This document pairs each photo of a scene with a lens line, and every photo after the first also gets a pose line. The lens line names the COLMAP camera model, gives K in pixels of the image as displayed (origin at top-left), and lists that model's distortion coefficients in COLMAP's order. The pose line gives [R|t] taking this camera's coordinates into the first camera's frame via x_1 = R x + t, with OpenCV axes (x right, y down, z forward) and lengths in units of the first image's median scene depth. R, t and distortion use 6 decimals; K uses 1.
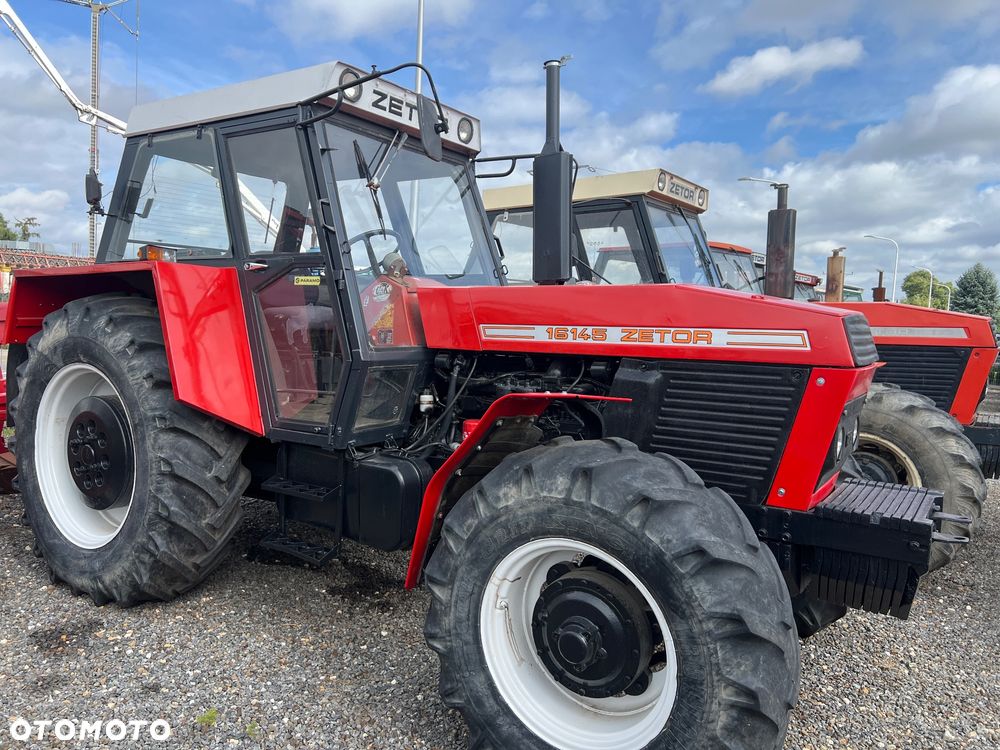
lens RADIAL K [[752.6, 0, 500.0], [0, 752.6, 375.0], [0, 0, 1]] dist [0.065581, -0.078063]
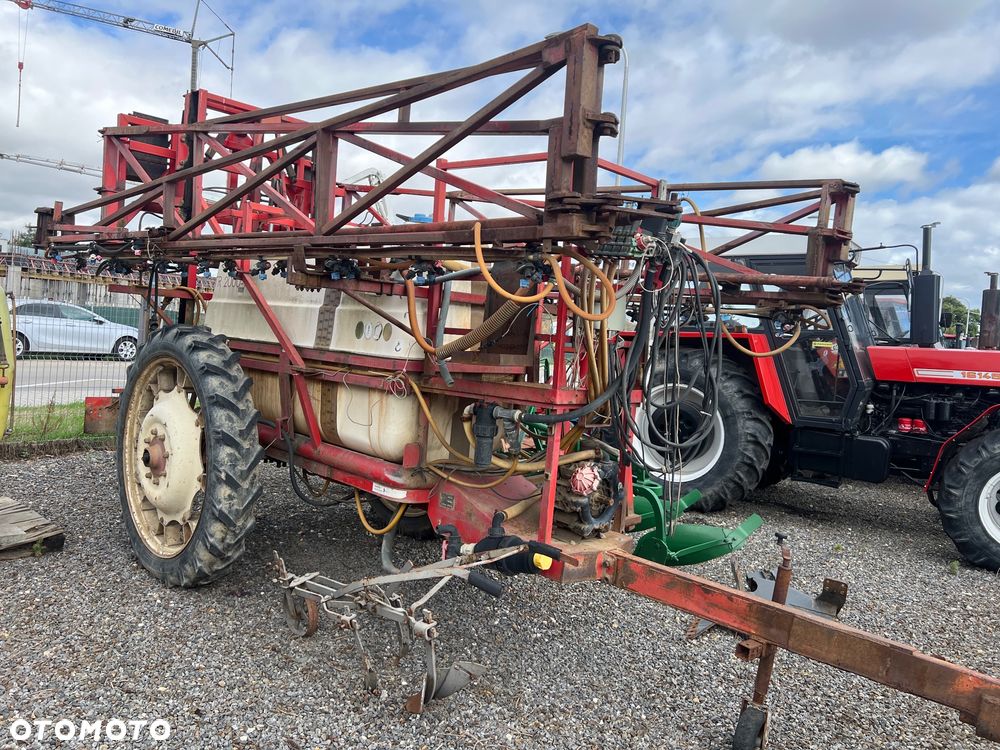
lens RADIAL K [[752.6, 0, 500.0], [0, 752.6, 375.0], [0, 0, 1]] dist [0.065581, -0.078063]
pose [[0.999628, 0.020975, -0.017435, -1.056243], [-0.021323, 0.999572, -0.020030, 0.011256], [0.017007, 0.020395, 0.999647, -0.979063]]
